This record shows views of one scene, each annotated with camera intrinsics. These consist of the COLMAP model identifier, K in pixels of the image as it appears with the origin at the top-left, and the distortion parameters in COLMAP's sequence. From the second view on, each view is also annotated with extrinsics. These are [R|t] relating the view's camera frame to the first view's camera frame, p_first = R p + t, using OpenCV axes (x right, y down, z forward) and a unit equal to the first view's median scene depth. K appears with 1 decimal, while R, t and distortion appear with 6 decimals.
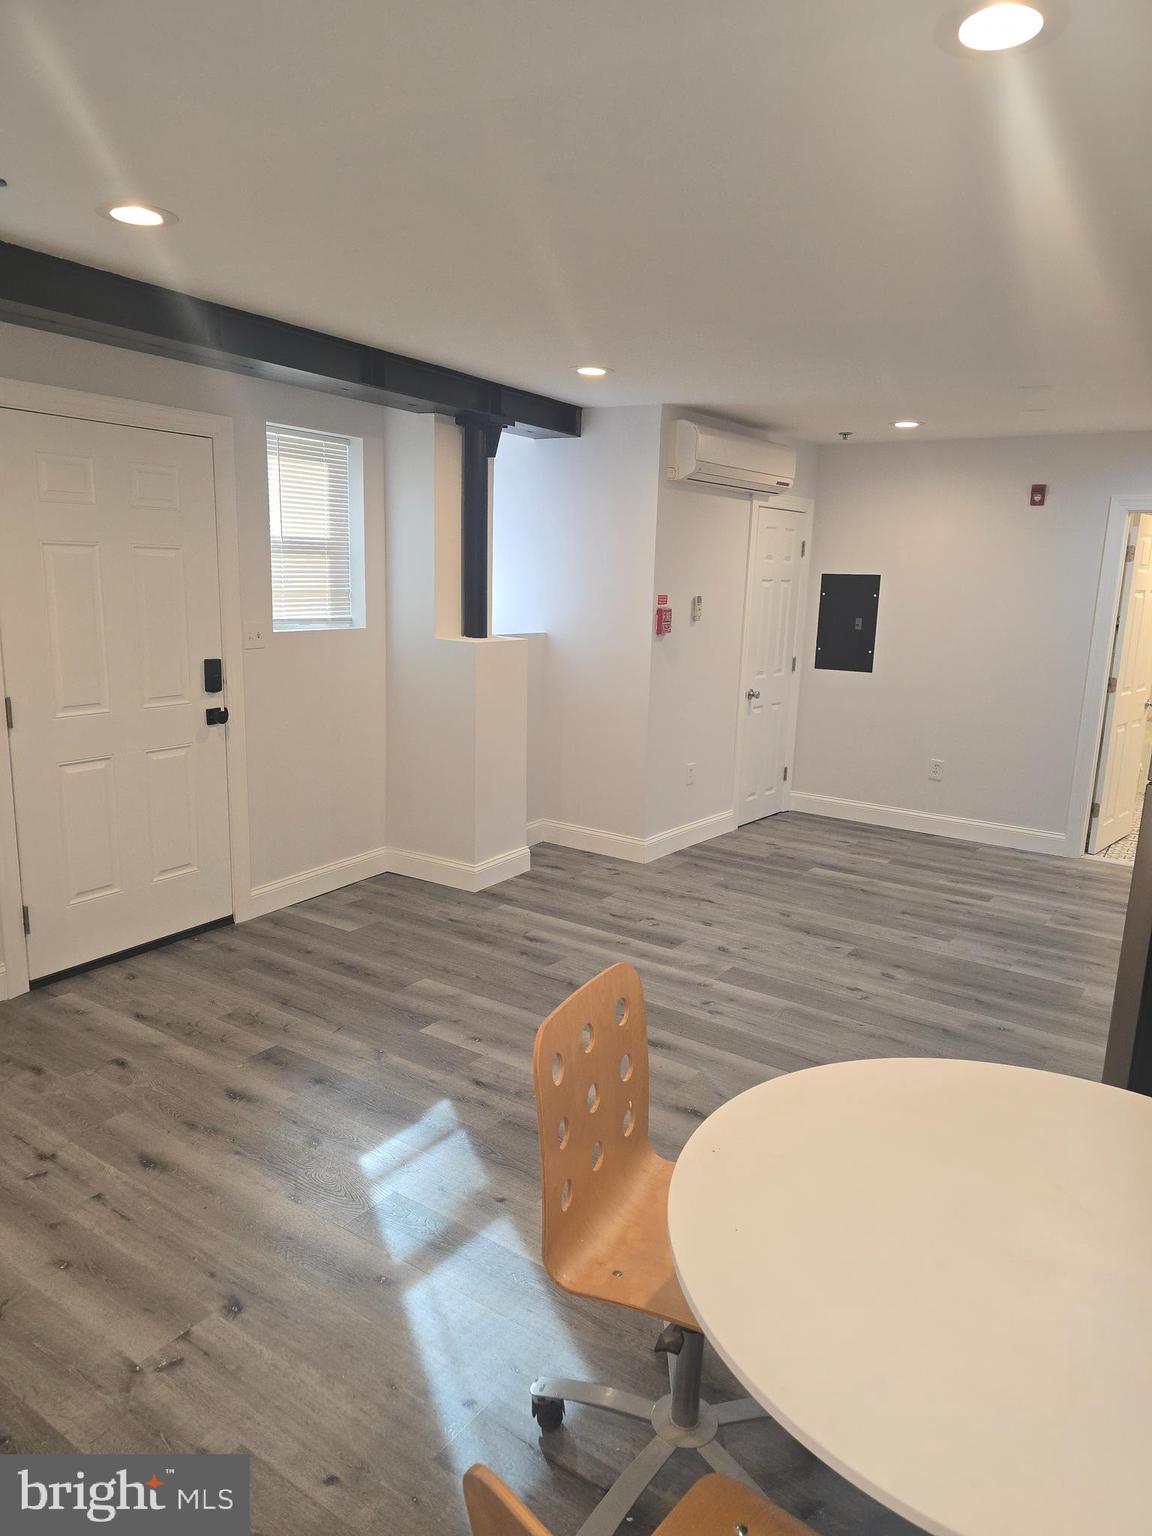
lens RADIAL K [[1029.2, 0, 582.6], [0, 1029.2, 765.3], [0, 0, 1]] dist [0.064999, -0.055964]
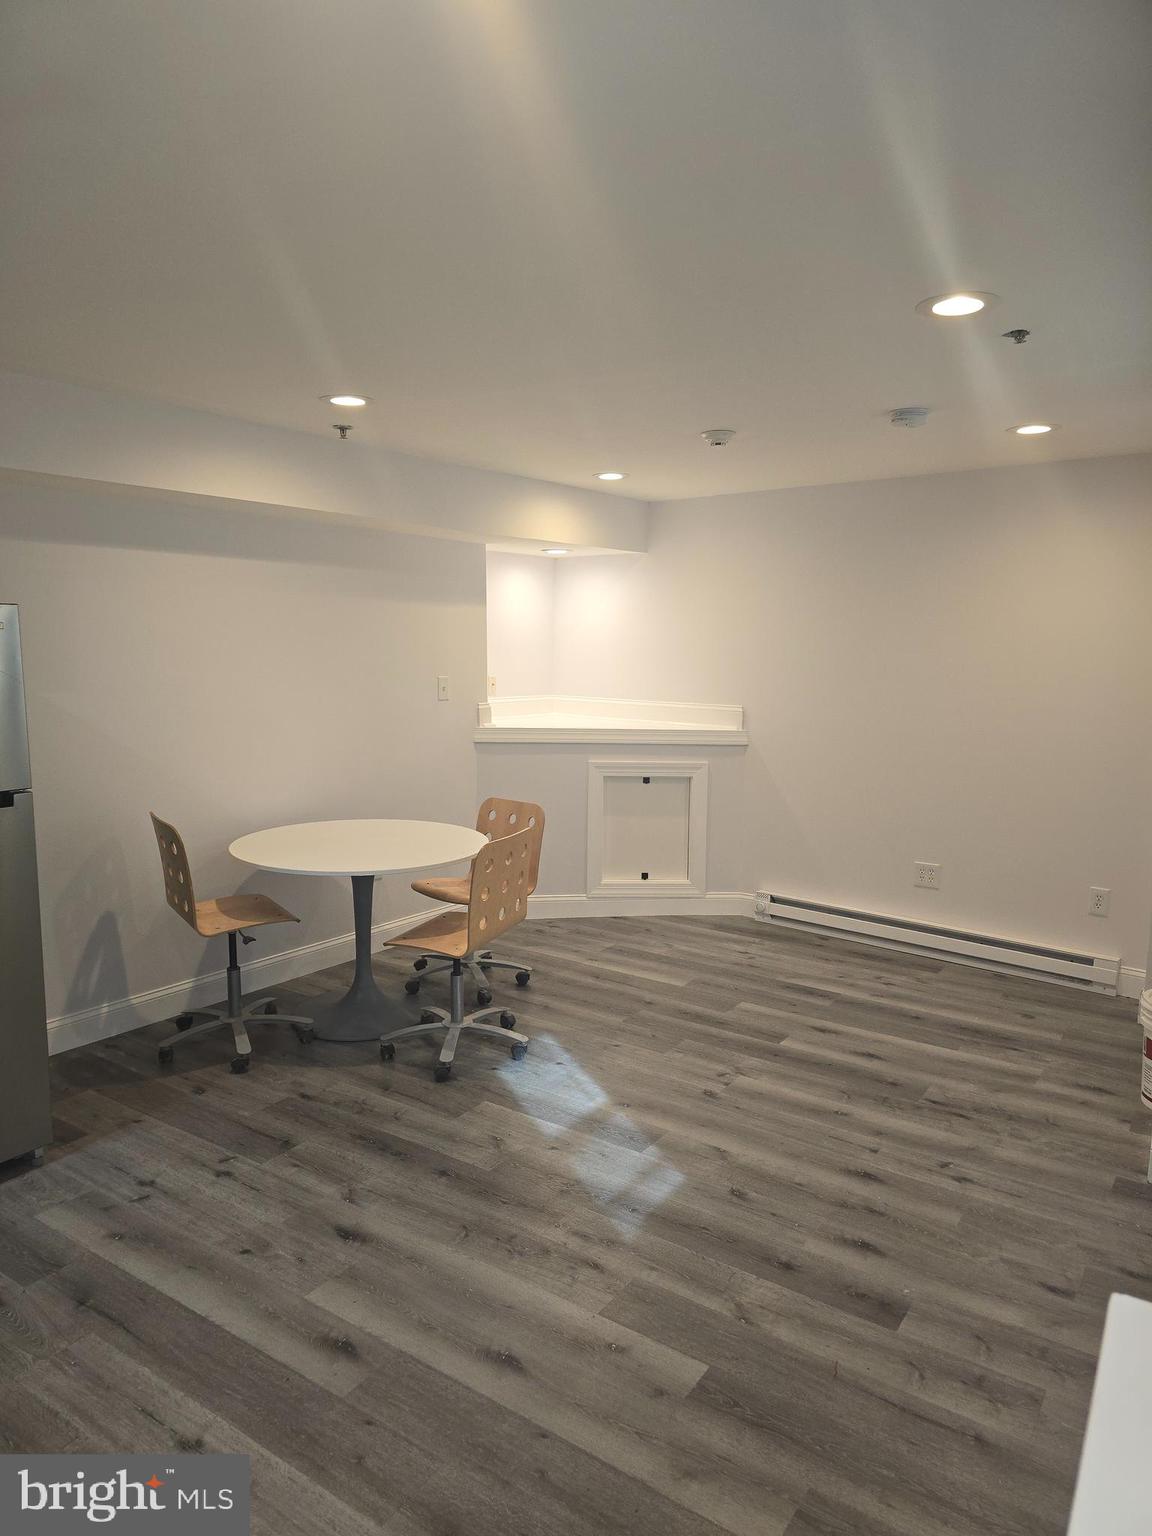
lens RADIAL K [[1029.2, 0, 562.7], [0, 1029.2, 771.8], [0, 0, 1]] dist [0.064999, -0.055964]
pose [[-0.998962, -0.045514, 0.002075, -0.043097], [-0.042524, 0.947740, 0.316197, -0.235906], [-0.016358, 0.315781, -0.948691, 1.217281]]
